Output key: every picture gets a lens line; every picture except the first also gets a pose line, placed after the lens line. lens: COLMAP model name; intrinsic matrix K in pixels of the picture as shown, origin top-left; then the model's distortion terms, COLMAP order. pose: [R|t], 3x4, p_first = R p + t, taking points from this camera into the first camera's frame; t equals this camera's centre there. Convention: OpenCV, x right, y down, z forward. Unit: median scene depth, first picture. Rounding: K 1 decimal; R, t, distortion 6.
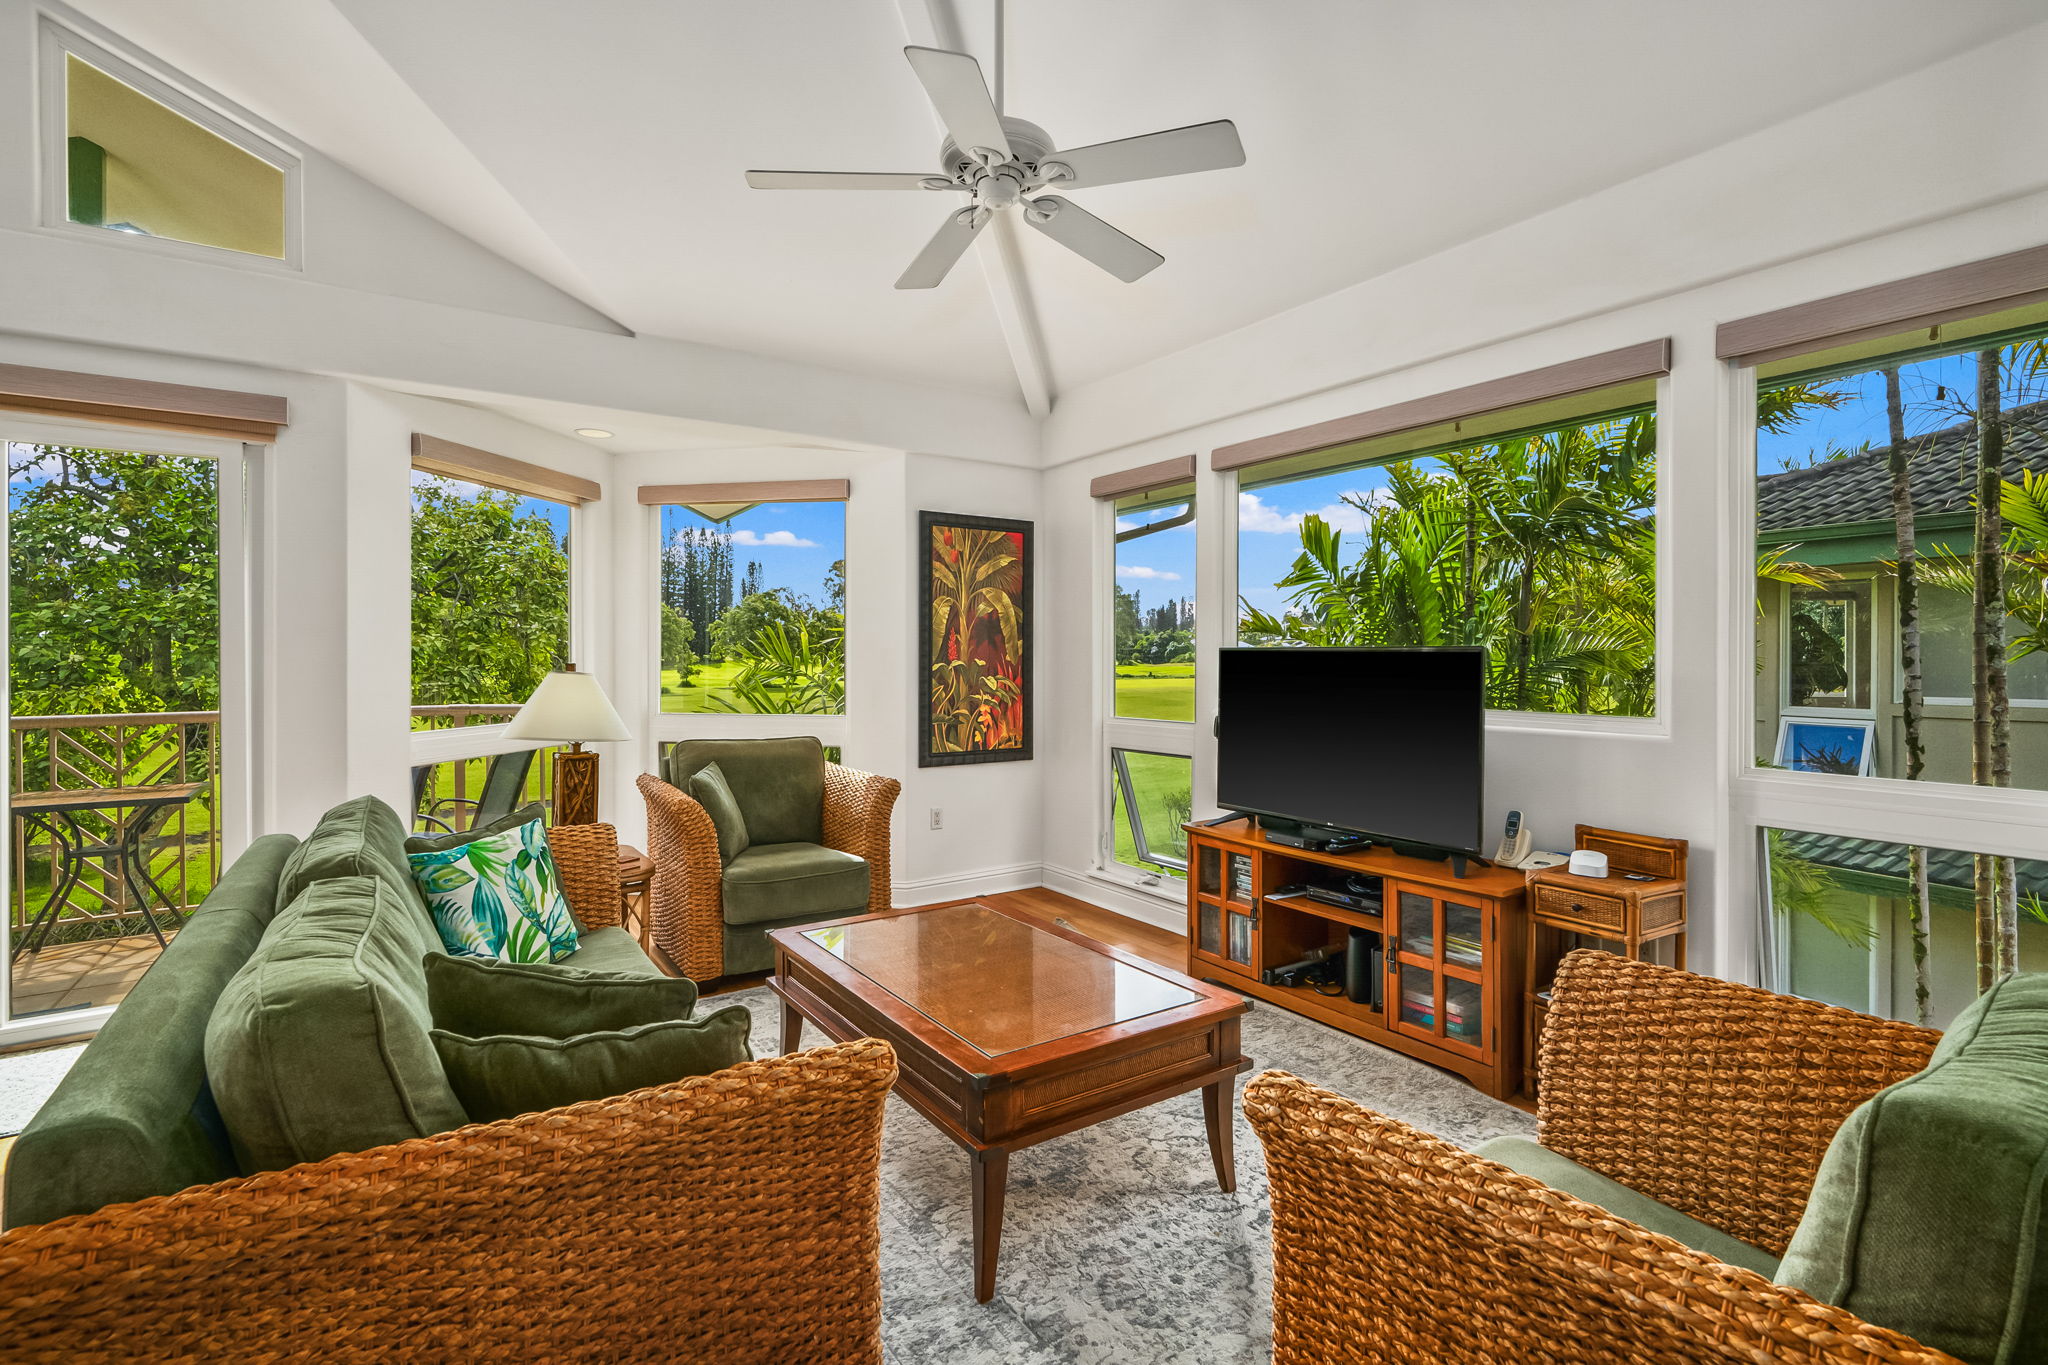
lens RADIAL K [[958.0, 0, 1033.4], [0, 958.0, 657.5], [0, 0, 1]] dist [-0.002720, 0.000522]
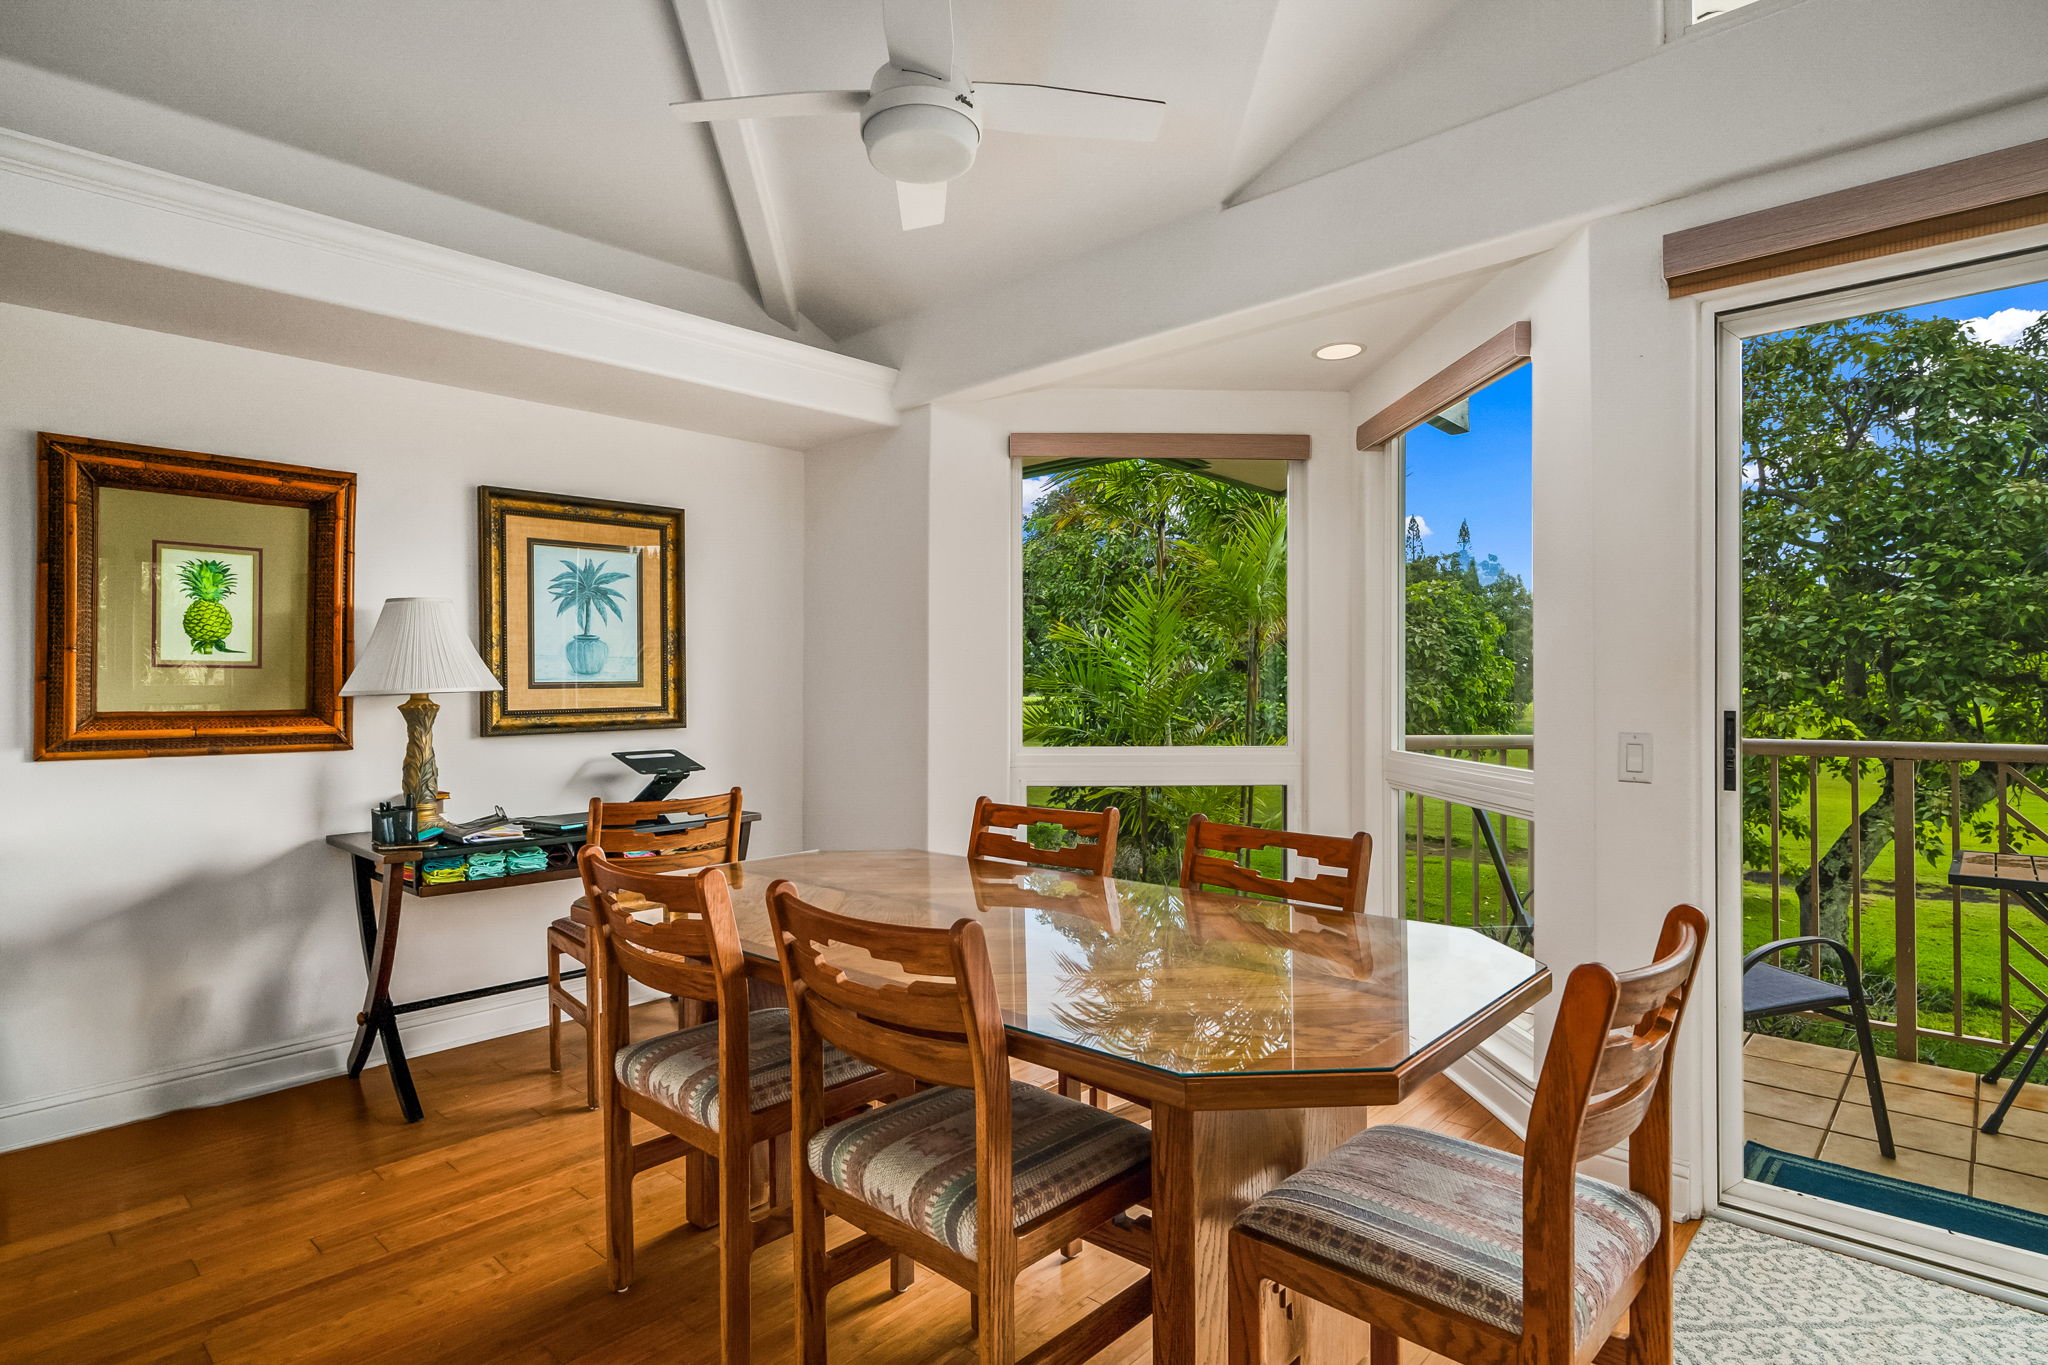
lens RADIAL K [[1064.1, 0, 1012.3], [0, 1064.1, 689.7], [0, 0, 1]] dist [-0.005561, 0.005957]
pose [[0.224285, 0.007934, -0.974491, -0.401690], [0.001265, 0.999964, 0.008432, 0.010379], [0.974523, -0.003124, 0.224266, 0.132637]]
